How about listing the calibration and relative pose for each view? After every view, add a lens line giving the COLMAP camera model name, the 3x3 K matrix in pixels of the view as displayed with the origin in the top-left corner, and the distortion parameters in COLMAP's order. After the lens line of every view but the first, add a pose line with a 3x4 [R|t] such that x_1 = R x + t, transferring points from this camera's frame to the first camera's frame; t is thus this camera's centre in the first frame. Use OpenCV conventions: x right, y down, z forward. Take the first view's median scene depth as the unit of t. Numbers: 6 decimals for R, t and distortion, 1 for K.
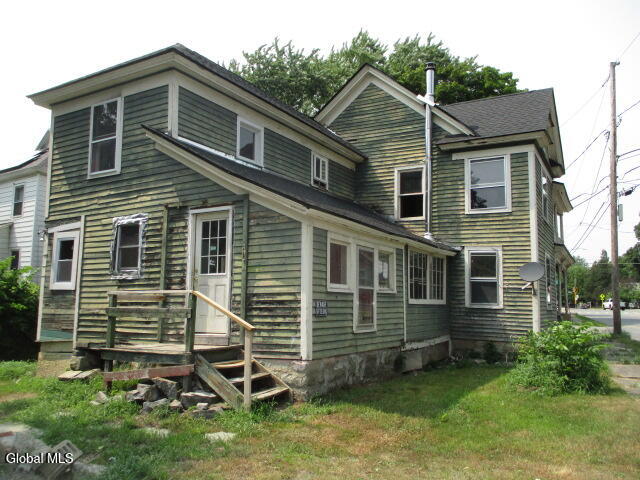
lens RADIAL K [[532.0, 0, 320.2], [0, 532.0, 240.5], [0, 0, 1]] dist [-0.017654, -0.002910]
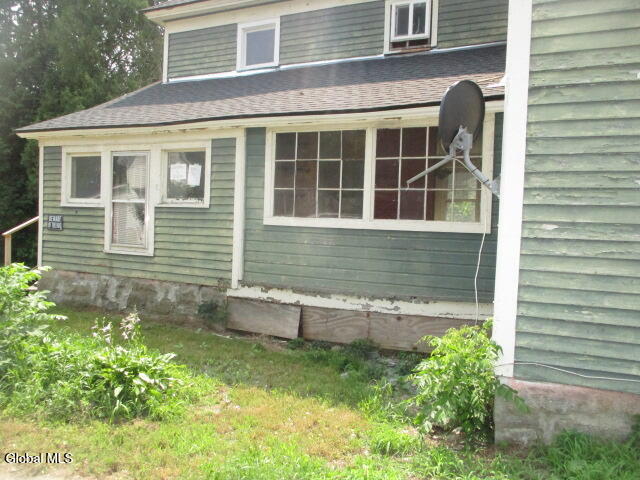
lens RADIAL K [[532.0, 0, 320.0], [0, 532.0, 241.2], [0, 0, 1]] dist [-0.017654, -0.002910]
pose [[0.088382, 0.021650, -0.995851, 0.891144], [0.081676, 0.996240, 0.028907, 0.144252], [0.992732, -0.083892, 0.086282, 1.163429]]
